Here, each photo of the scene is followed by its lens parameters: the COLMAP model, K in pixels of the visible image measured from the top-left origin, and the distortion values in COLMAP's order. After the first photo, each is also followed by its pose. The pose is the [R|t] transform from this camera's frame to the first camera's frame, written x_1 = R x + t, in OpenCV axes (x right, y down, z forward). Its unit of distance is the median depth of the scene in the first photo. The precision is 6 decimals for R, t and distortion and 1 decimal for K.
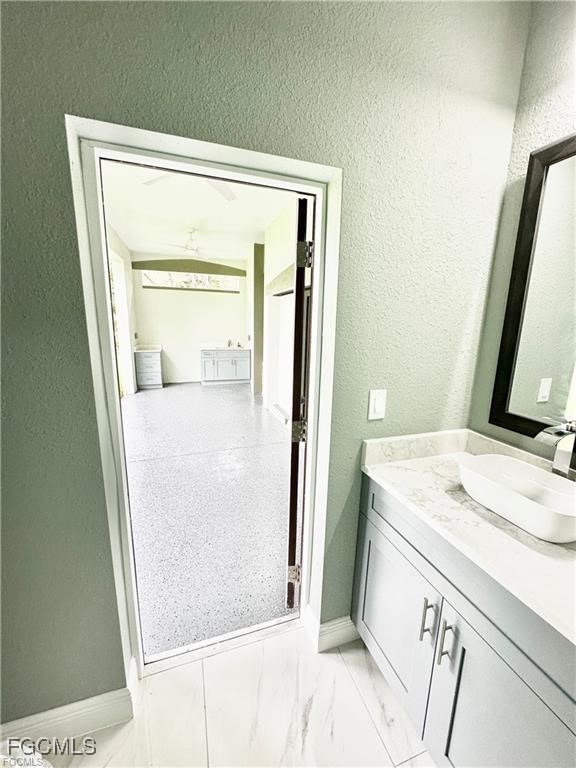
lens RADIAL K [[303.9, 0, 288.7], [0, 303.9, 383.3], [0, 0, 1]] dist [-0.001806, 0.000606]
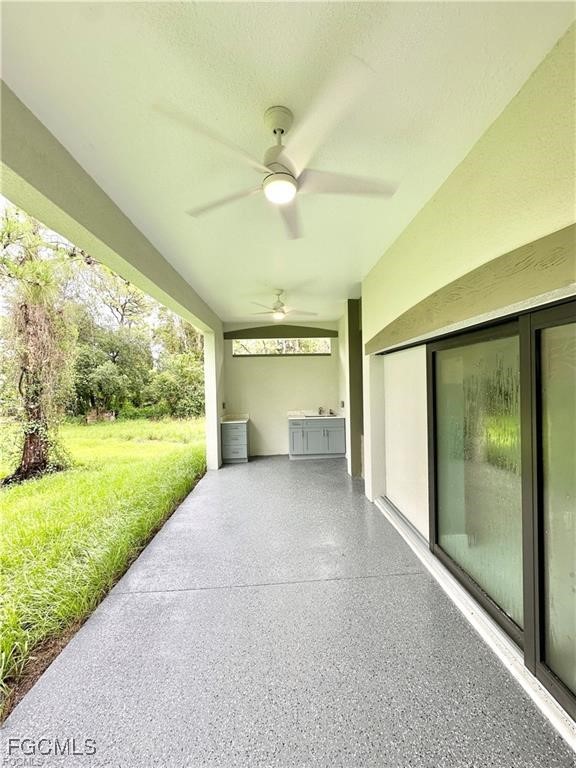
lens RADIAL K [[303.9, 0, 289.3], [0, 303.9, 385.1], [0, 0, 1]] dist [-0.001806, 0.000606]
pose [[0.958221, -0.040760, -0.283110, -0.032974], [-0.013823, 0.982039, -0.188171, -0.042663], [0.285695, 0.184223, 0.940447, 0.146672]]
